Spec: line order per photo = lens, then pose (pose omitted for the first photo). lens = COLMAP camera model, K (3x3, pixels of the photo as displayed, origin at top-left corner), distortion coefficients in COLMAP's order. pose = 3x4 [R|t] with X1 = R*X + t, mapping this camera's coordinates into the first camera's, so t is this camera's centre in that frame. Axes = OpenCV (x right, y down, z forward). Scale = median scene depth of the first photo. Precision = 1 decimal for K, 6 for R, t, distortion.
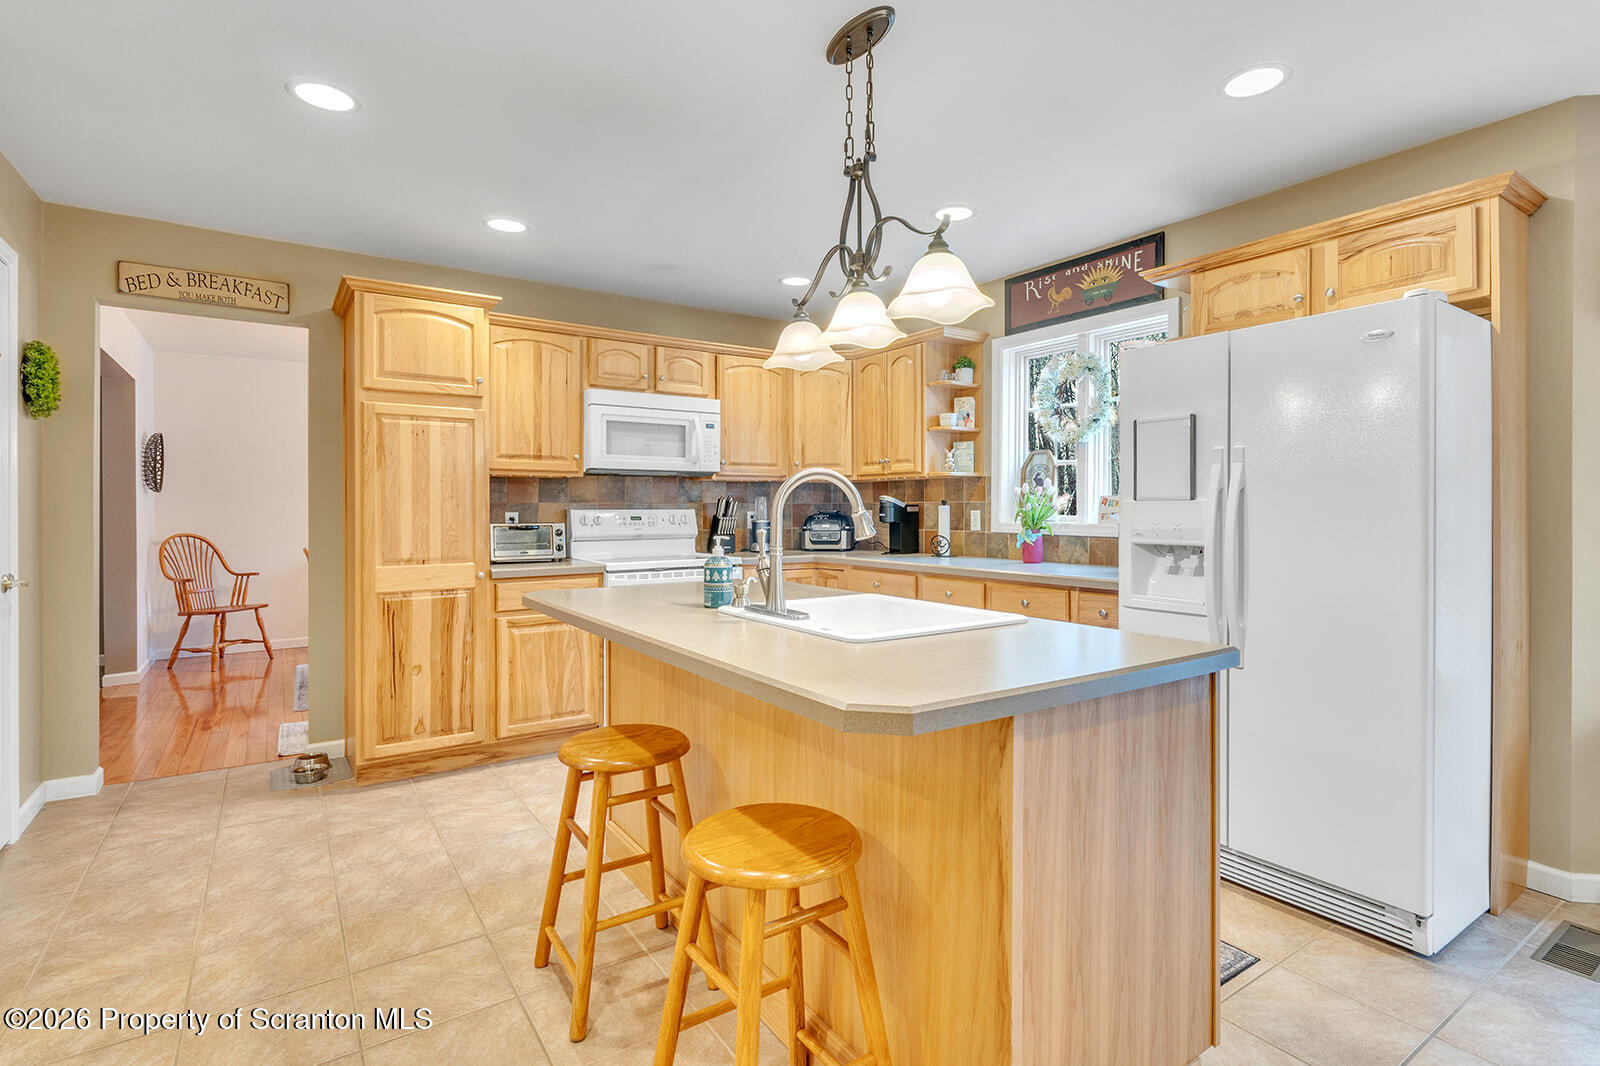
lens RADIAL K [[789.1, 0, 834.7], [0, 789.1, 514.1], [0, 0, 1]] dist [0.013662, -0.000206]
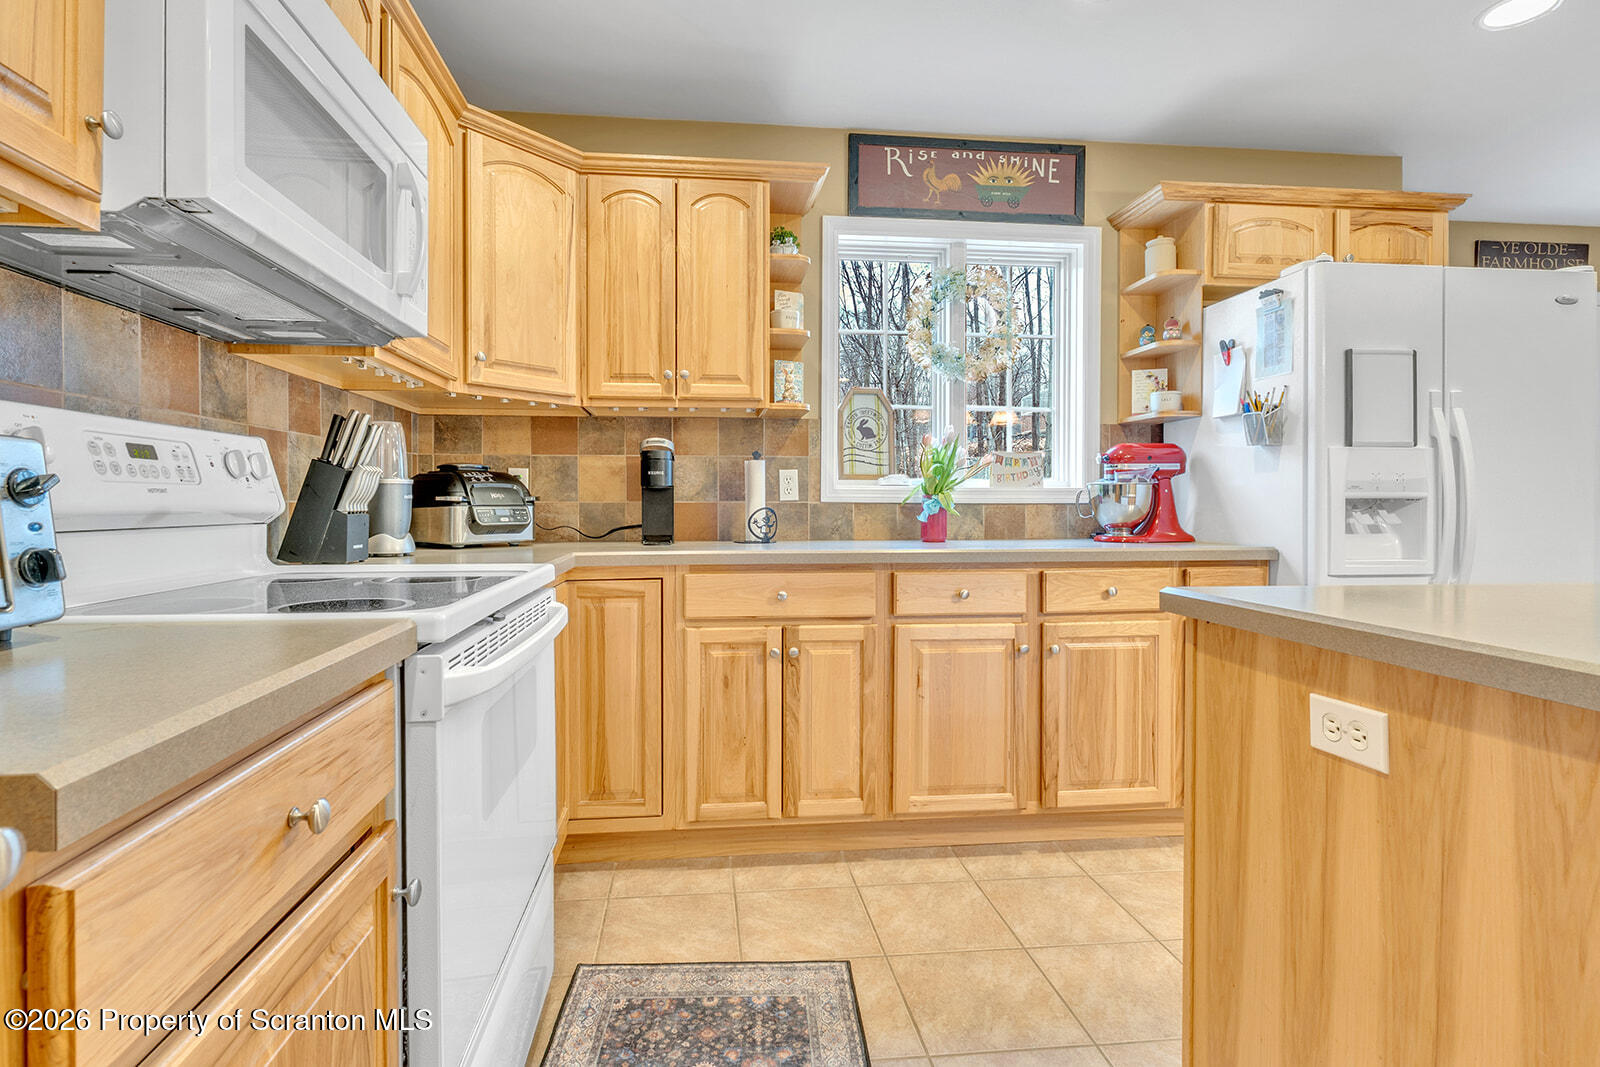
lens RADIAL K [[789.1, 0, 773.8], [0, 789.1, 509.8], [0, 0, 1]] dist [0.013662, -0.000206]
pose [[0.491629, -0.004465, 0.870794, -0.438935], [0.006178, 0.999980, 0.001639, 0.030339], [-0.870783, 0.004574, 0.491646, 0.761486]]
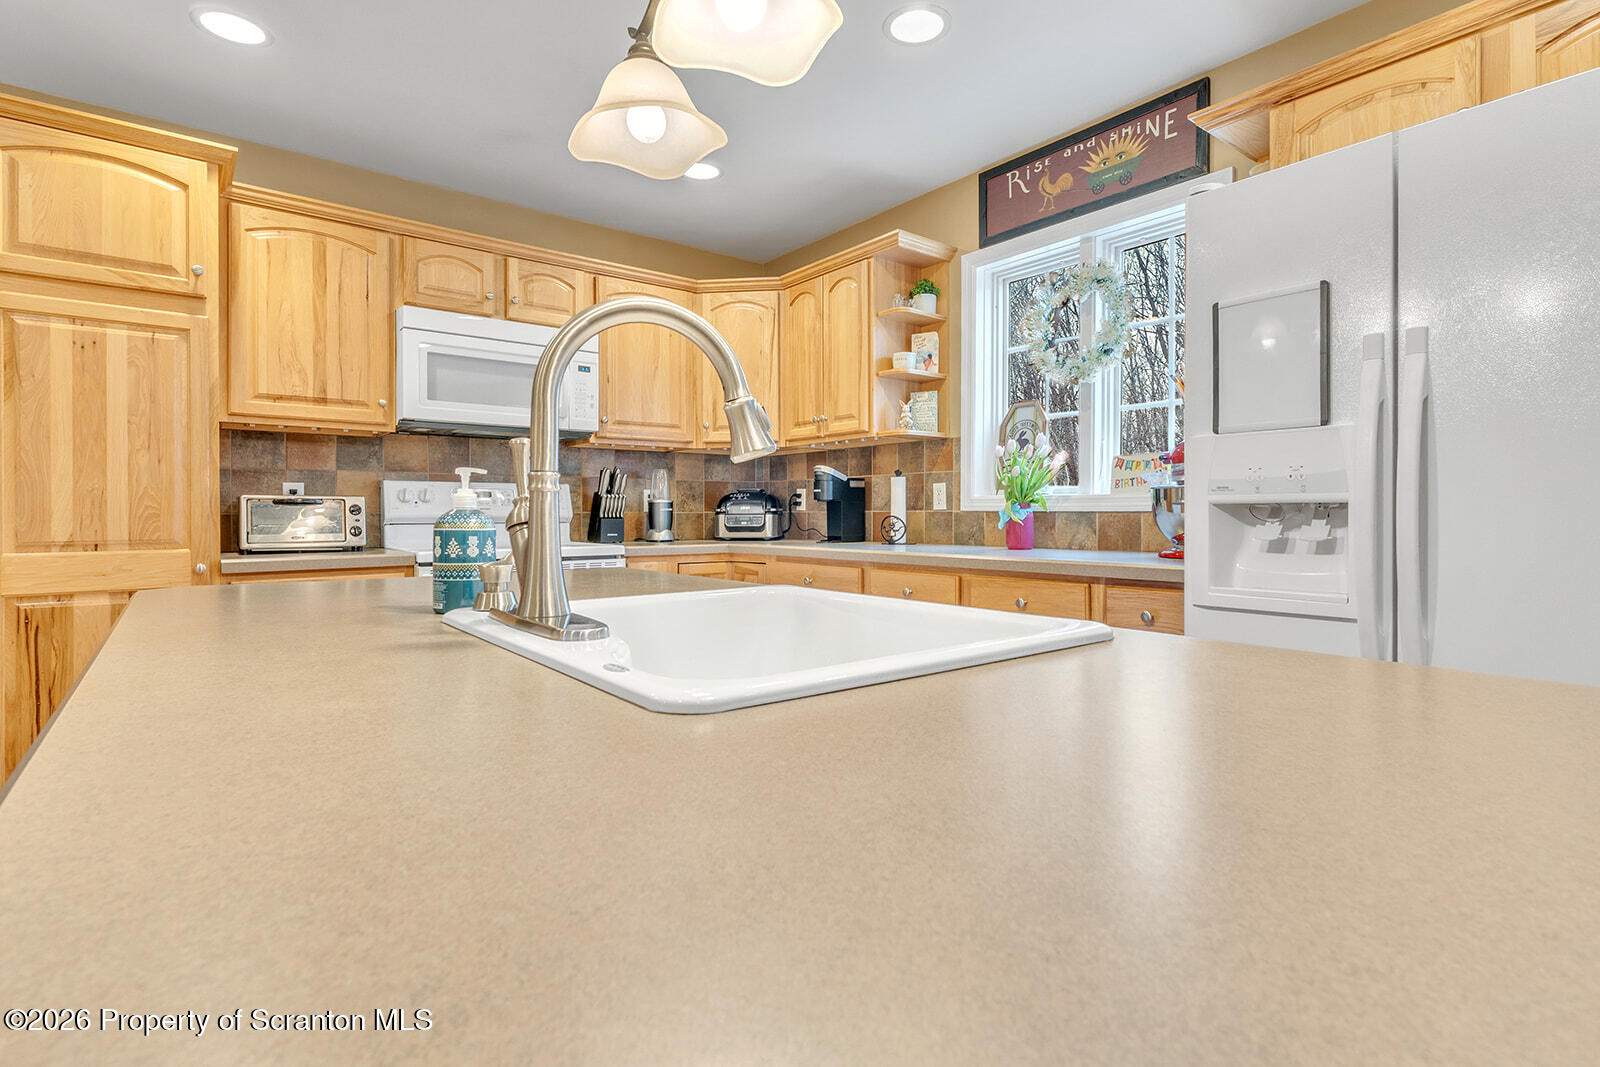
lens RADIAL K [[789.1, 0, 830.1], [0, 789.1, 515.4], [0, 0, 1]] dist [0.013662, -0.000206]
pose [[0.997996, -0.000761, 0.063279, 0.027993], [0.001154, 0.999980, -0.006175, 0.034203], [-0.063273, 0.006236, 0.997977, 0.275572]]
